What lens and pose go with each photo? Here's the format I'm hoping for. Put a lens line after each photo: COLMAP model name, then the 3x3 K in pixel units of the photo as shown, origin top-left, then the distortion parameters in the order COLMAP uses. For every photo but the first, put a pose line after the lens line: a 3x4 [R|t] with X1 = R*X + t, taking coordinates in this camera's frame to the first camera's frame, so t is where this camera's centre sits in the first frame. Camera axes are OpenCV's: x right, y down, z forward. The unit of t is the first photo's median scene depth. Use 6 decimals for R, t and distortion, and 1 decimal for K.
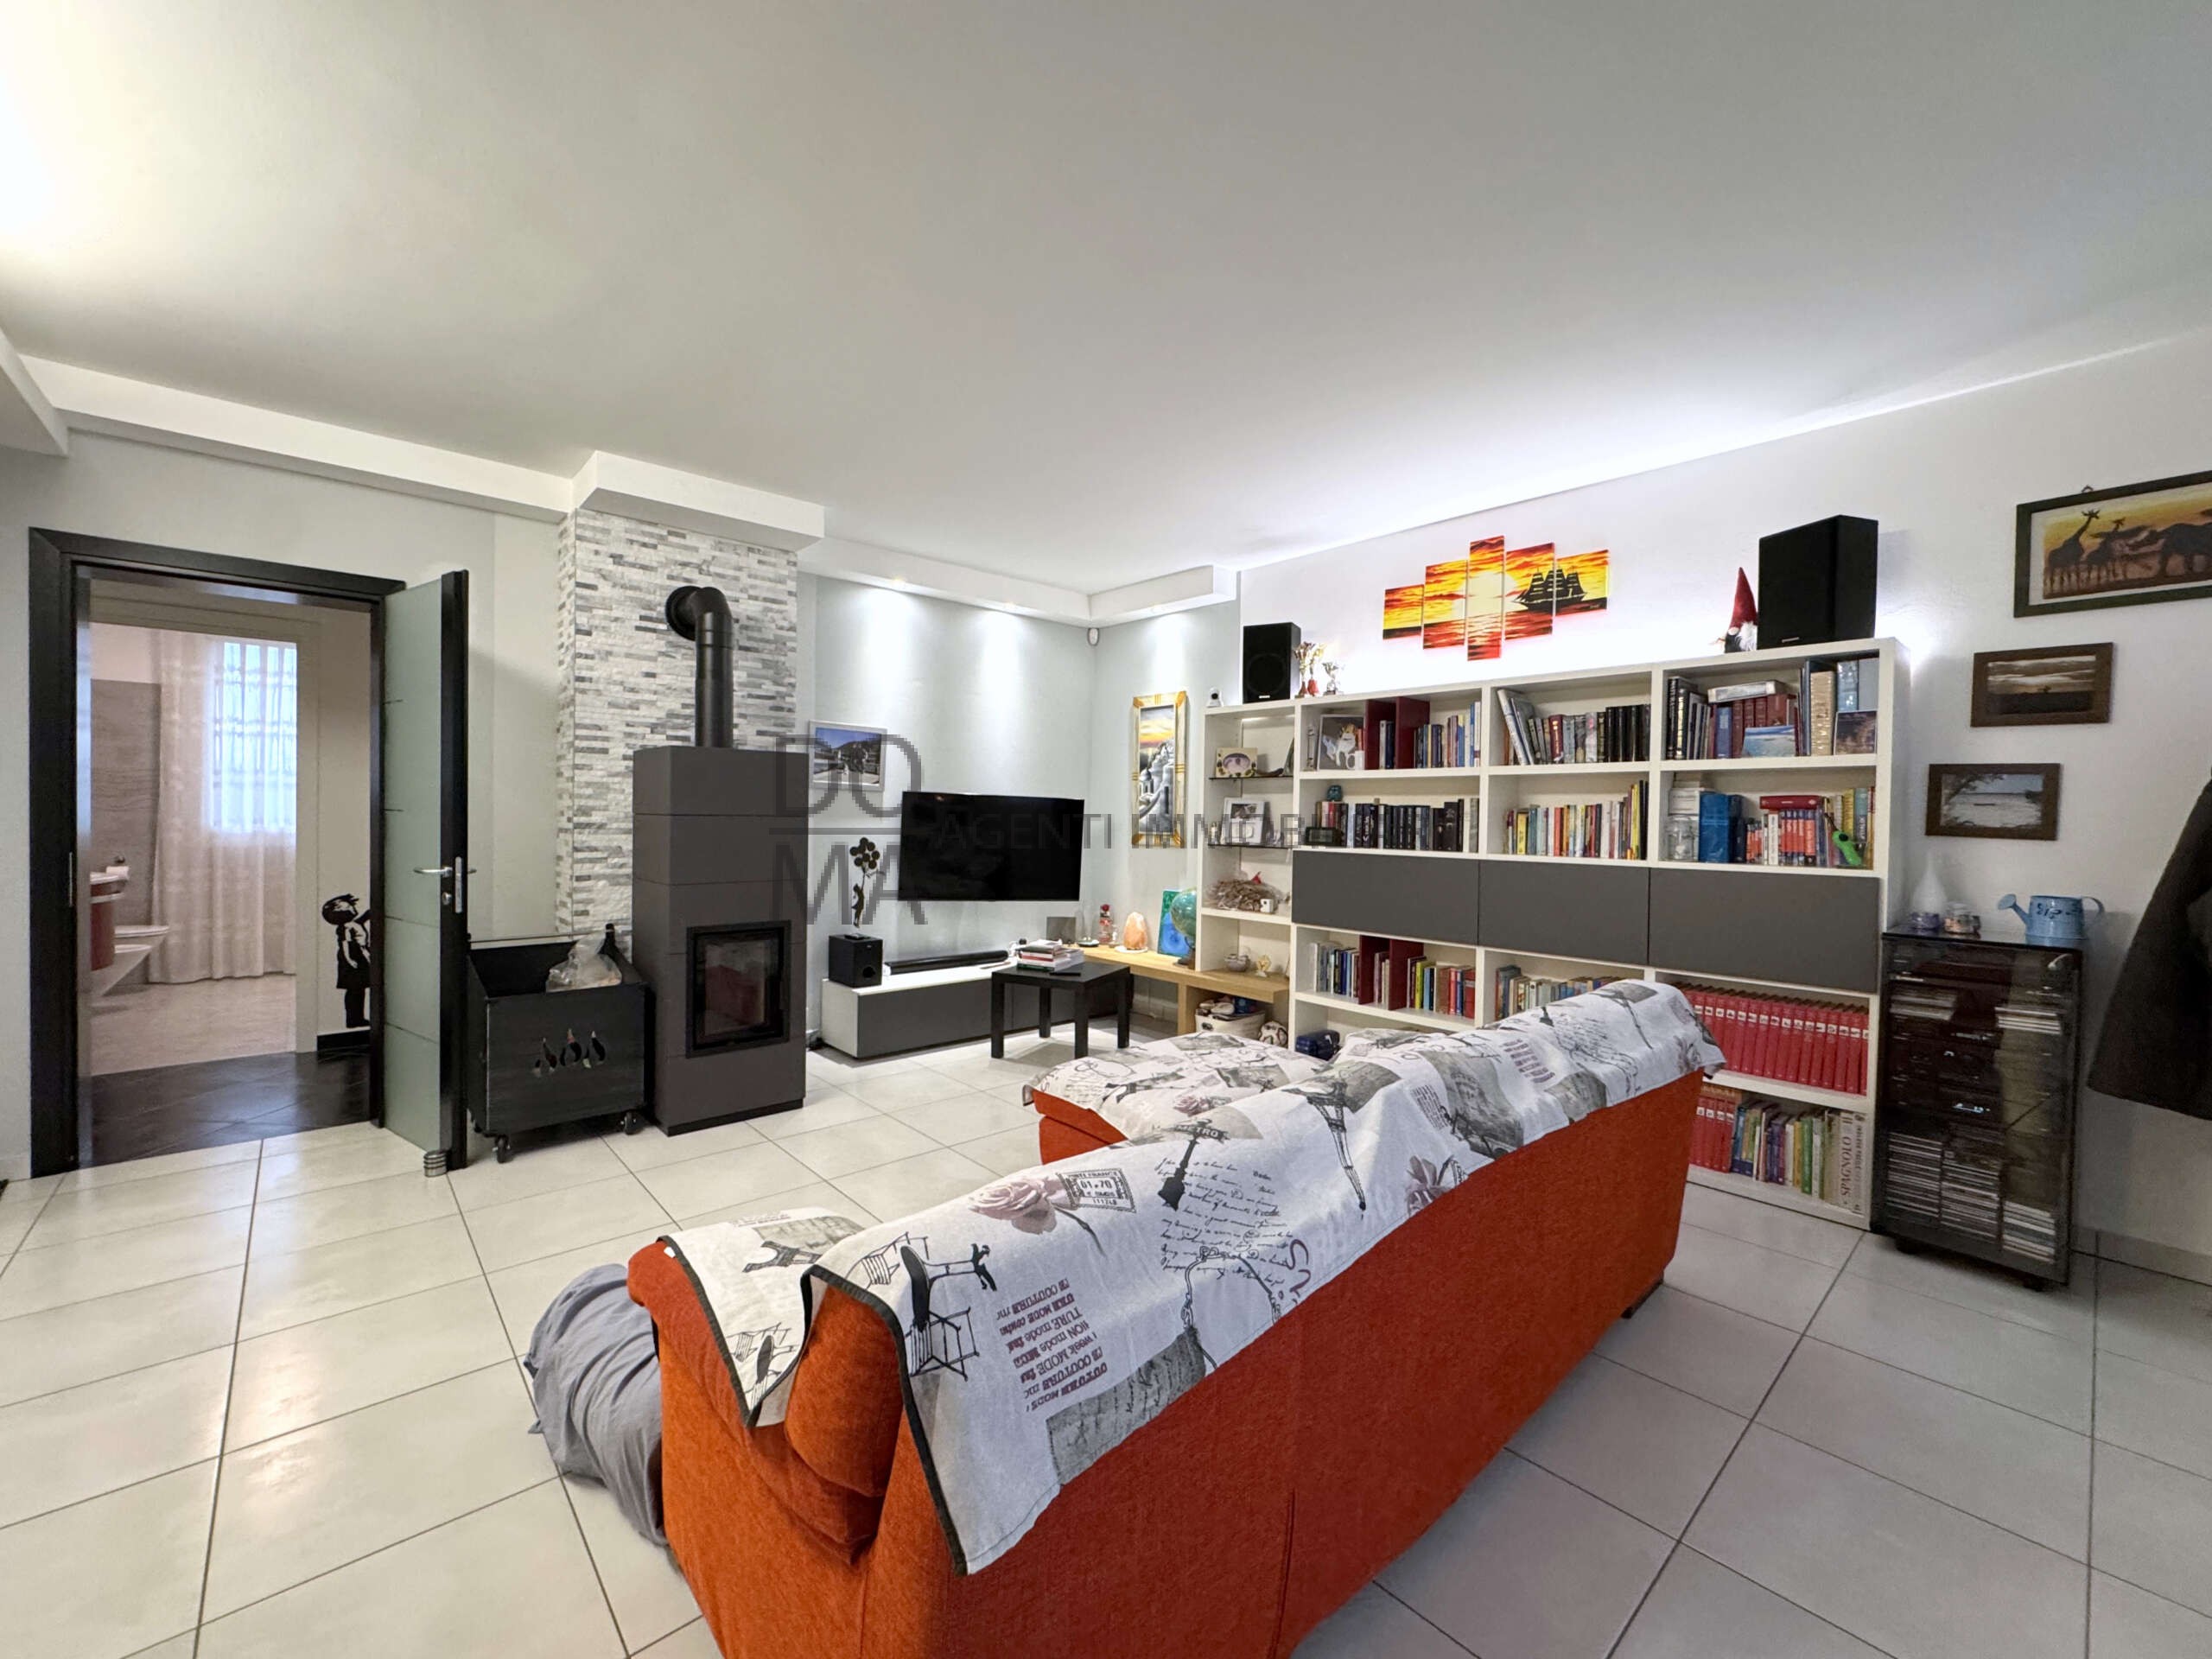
lens RADIAL K [[874.6, 0, 1114.8], [0, 874.6, 837.5], [0, 0, 1]] dist [-0.003009, 0.000783]
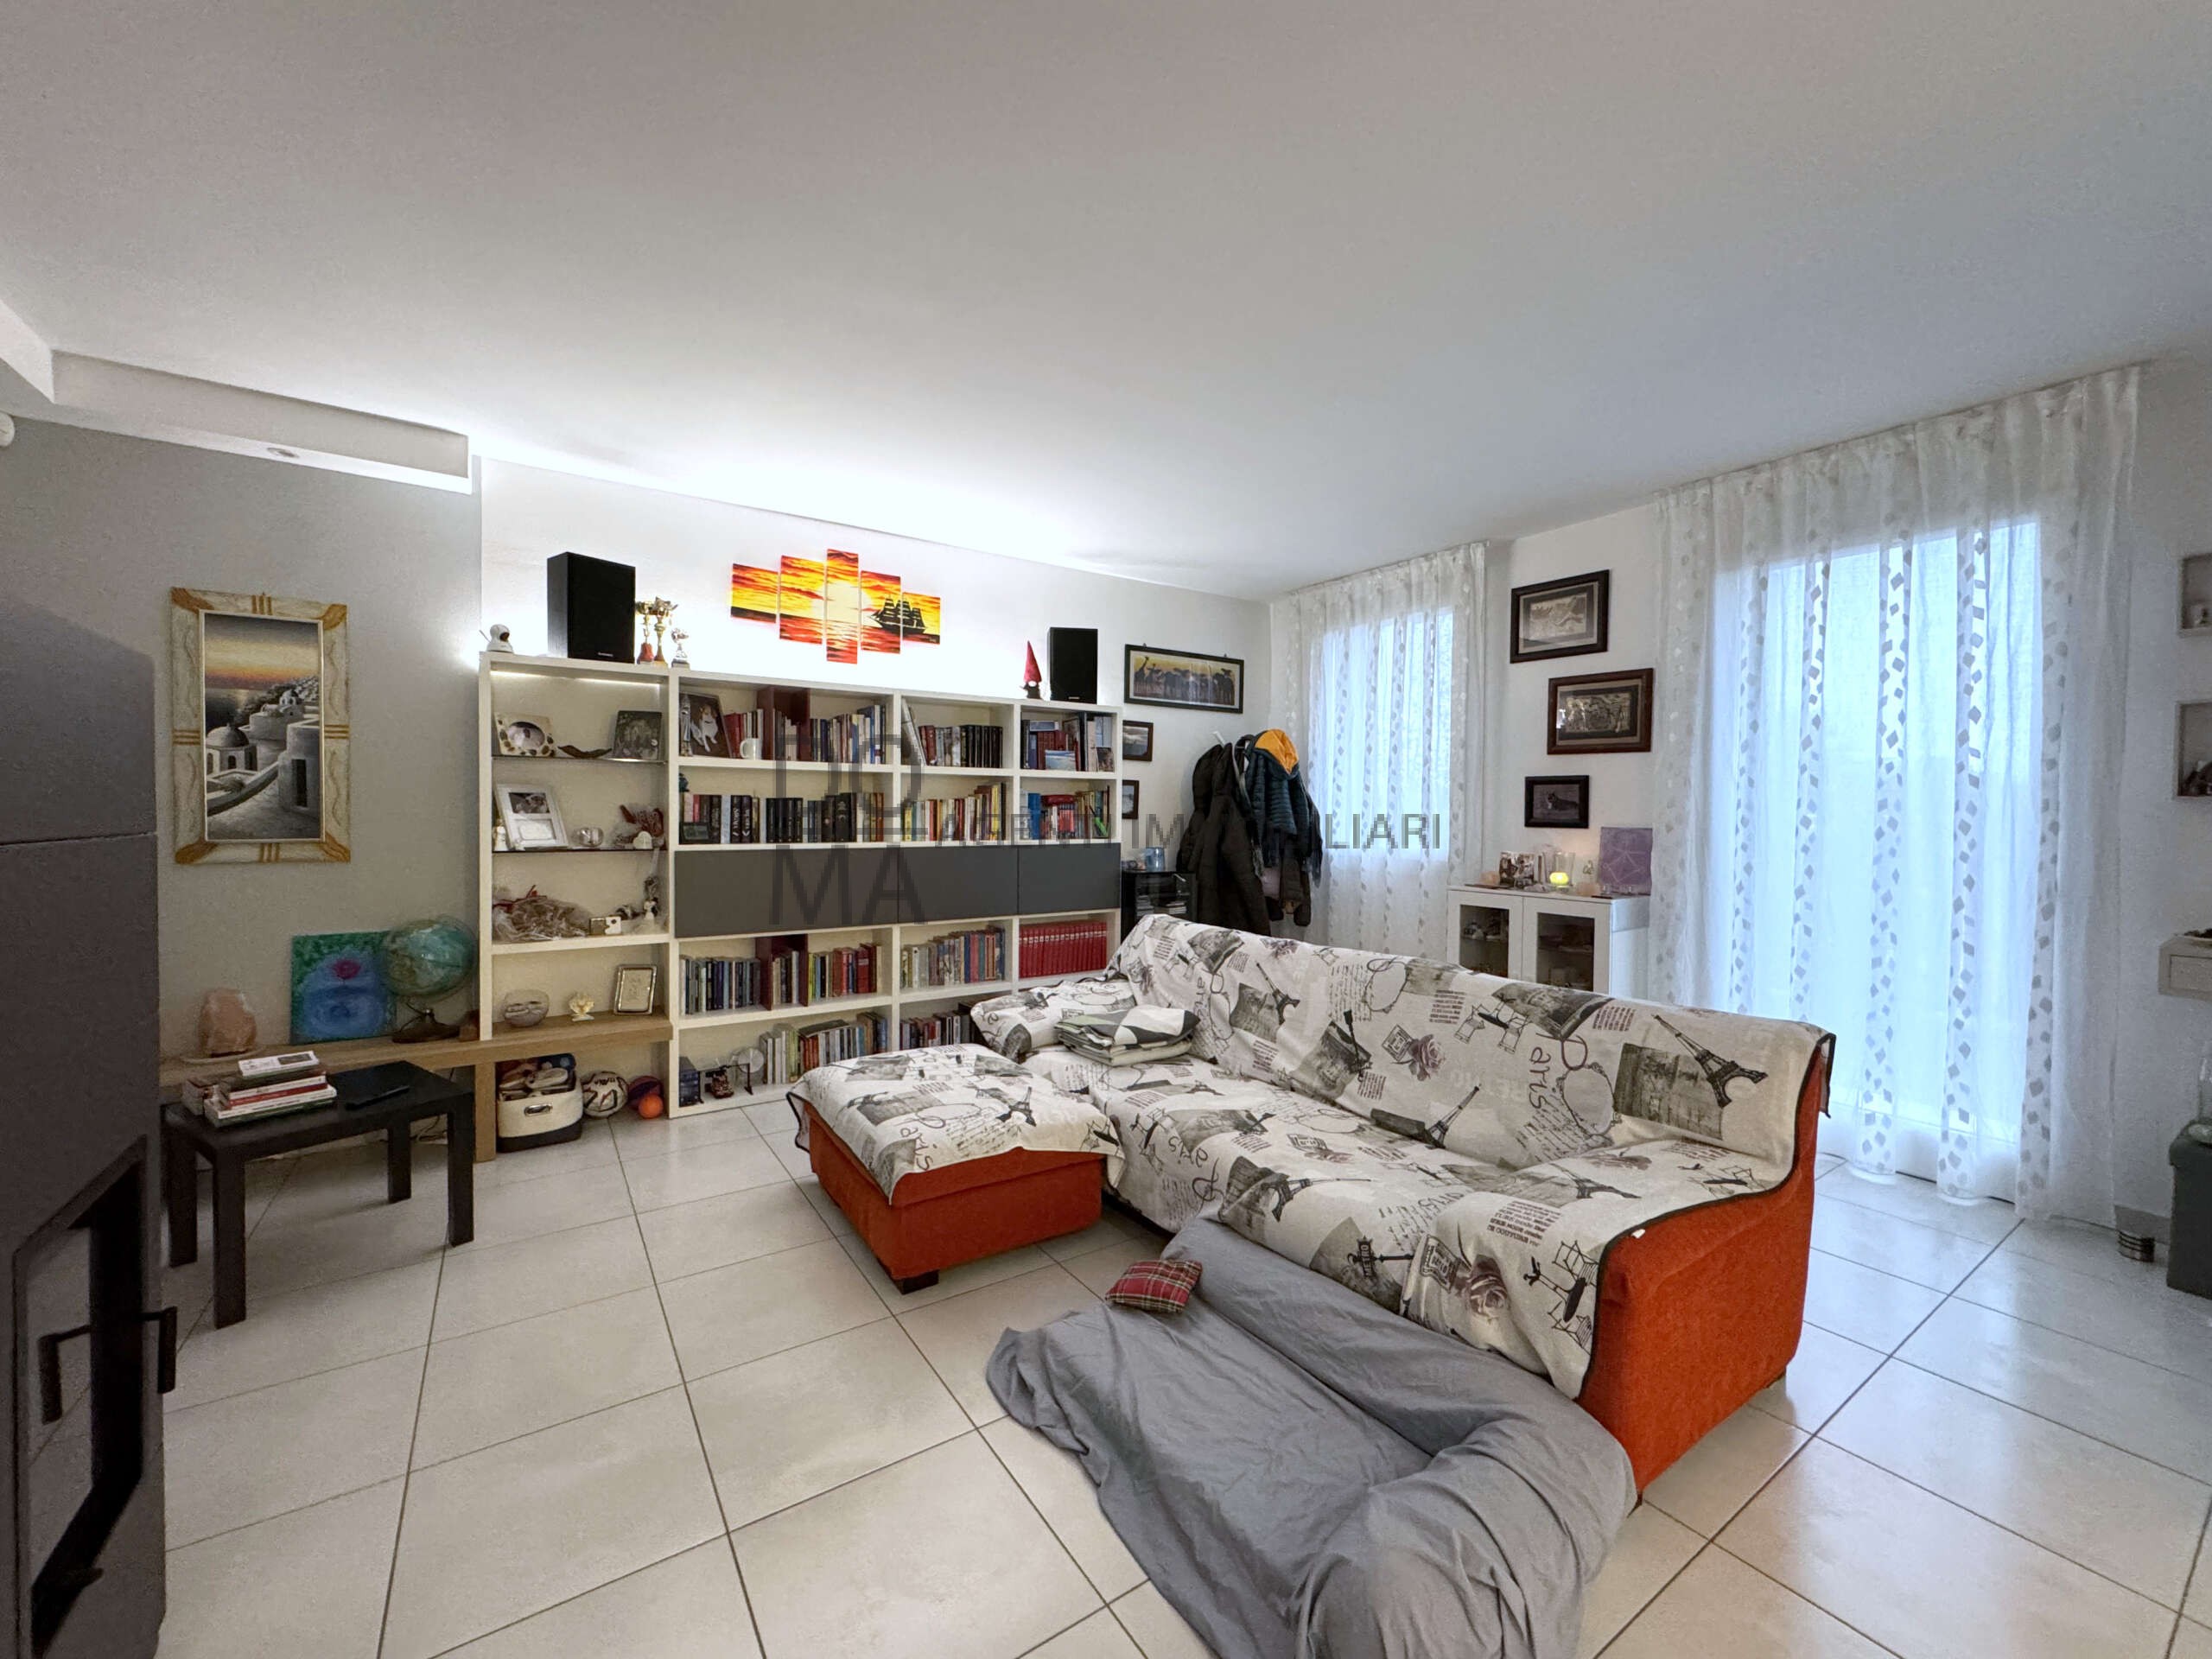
lens RADIAL K [[874.6, 0, 1091.6], [0, 874.6, 828.9], [0, 0, 1]] dist [-0.003009, 0.000783]
pose [[0.159534, -0.033808, 0.986613, -0.626276], [0.021462, 0.999296, 0.030772, -0.027041], [-0.986959, 0.016265, 0.160147, 0.552529]]
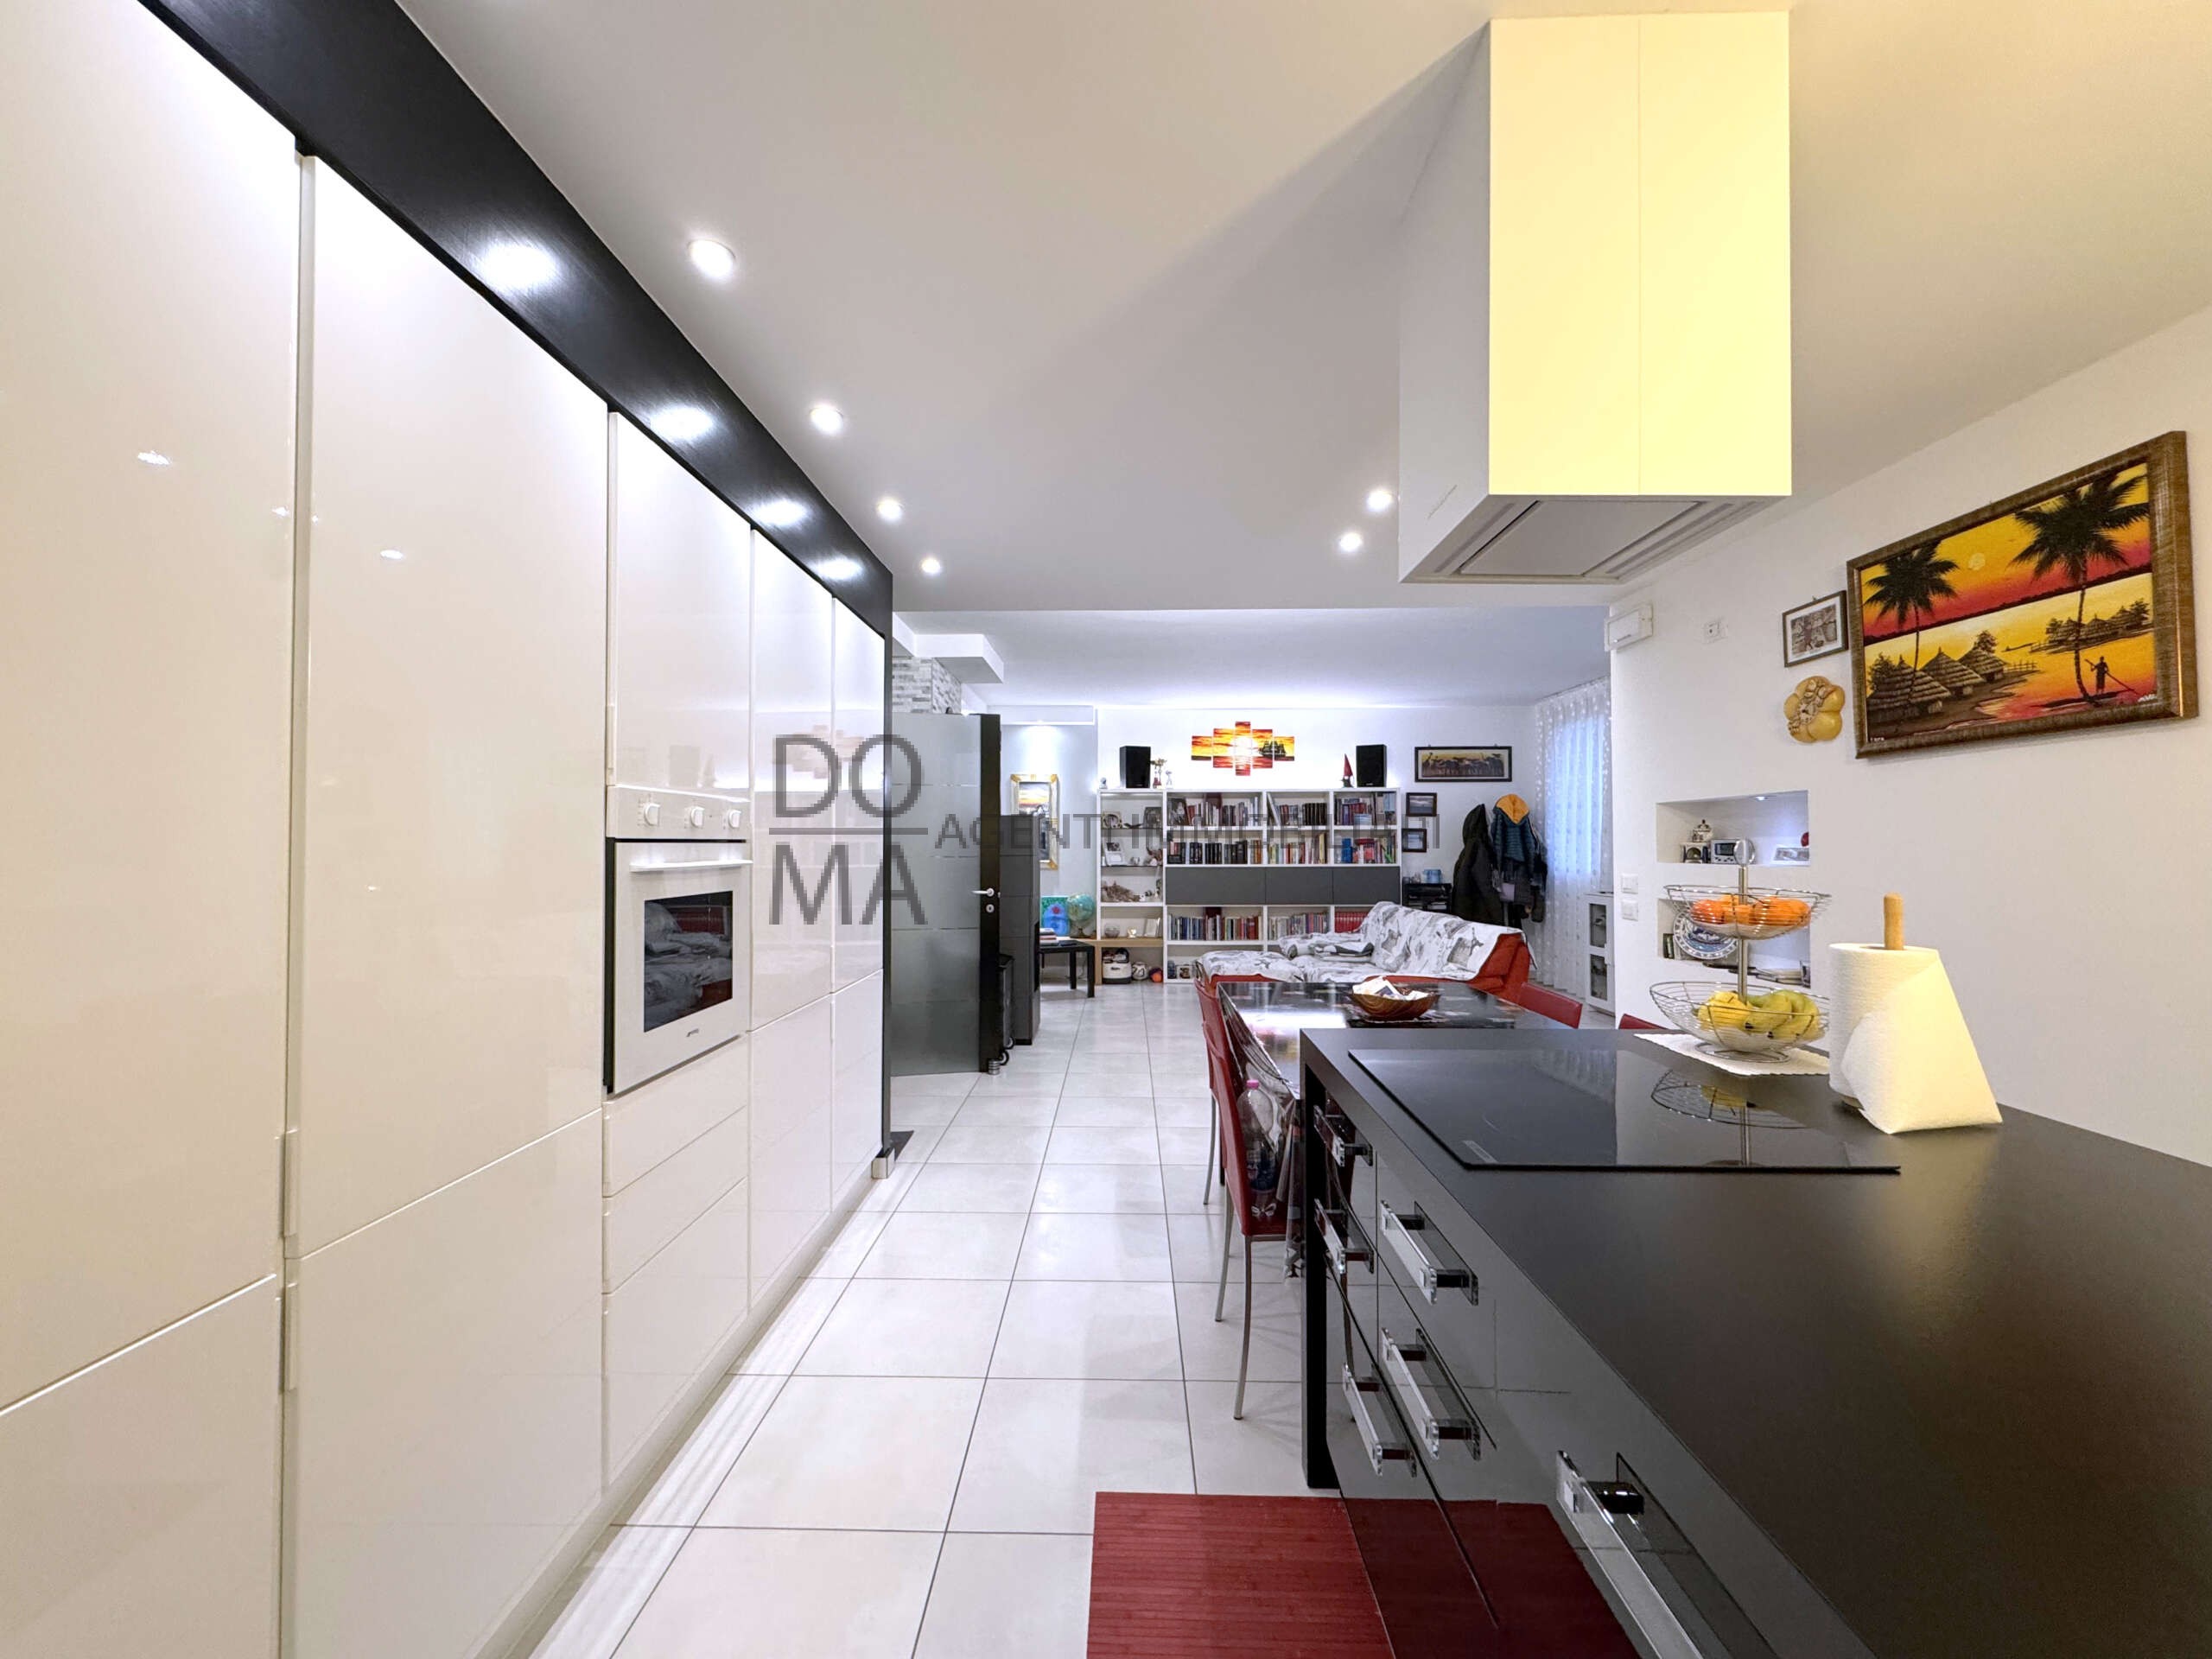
lens RADIAL K [[874.6, 0, 1112.5], [0, 874.6, 829.3], [0, 0, 1]] dist [-0.003009, 0.000783]
pose [[0.689029, -0.000311, 0.724734, -1.447622], [0.032956, 0.998979, -0.030904, -0.014567], [-0.723984, 0.045178, 0.688336, -0.270837]]
